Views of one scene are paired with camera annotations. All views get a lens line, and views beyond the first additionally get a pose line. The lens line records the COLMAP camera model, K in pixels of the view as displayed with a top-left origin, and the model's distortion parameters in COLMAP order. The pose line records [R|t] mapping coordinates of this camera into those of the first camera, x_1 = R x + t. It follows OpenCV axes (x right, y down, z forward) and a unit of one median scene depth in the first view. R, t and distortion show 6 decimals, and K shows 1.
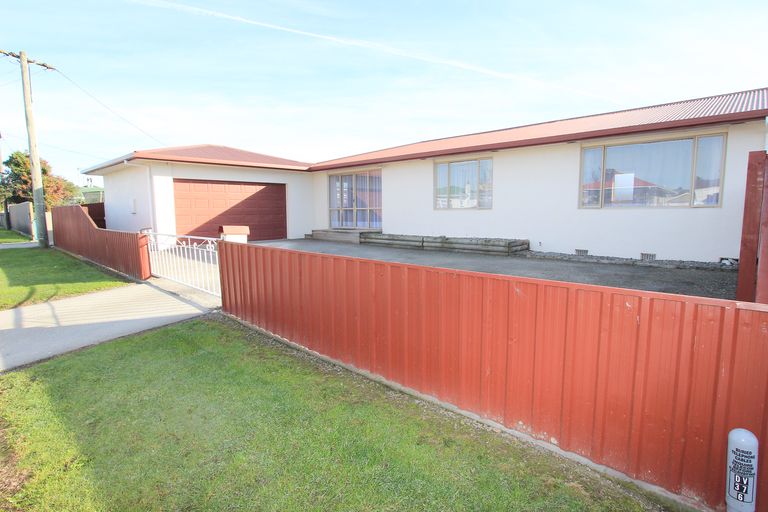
lens RADIAL K [[401.9, 0, 384.0], [0, 401.9, 256.0], [0, 0, 1]] dist [-0.018090, -0.000806]
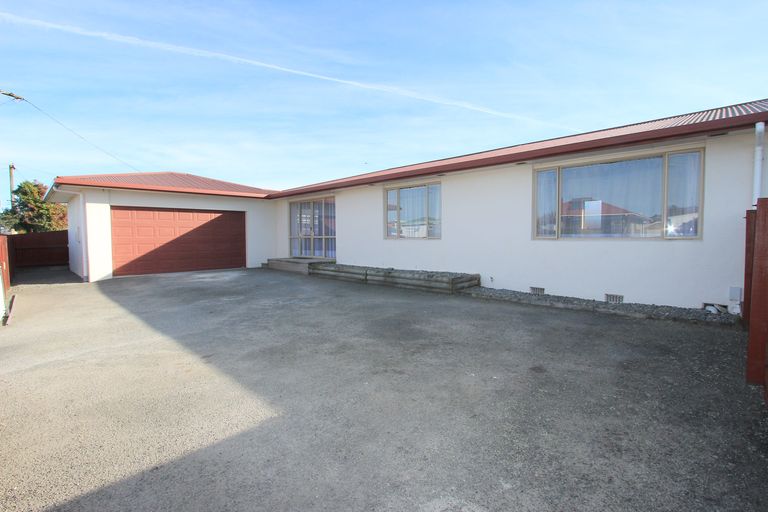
lens RADIAL K [[368.8, 0, 379.0], [0, 368.8, 253.6], [0, 0, 1]] dist [-0.022144, 0.000097]
pose [[0.999840, 0.002427, -0.017746, 0.127489], [-0.003567, 0.997911, -0.064498, -0.026911], [0.017552, 0.064551, 0.997760, 0.156346]]
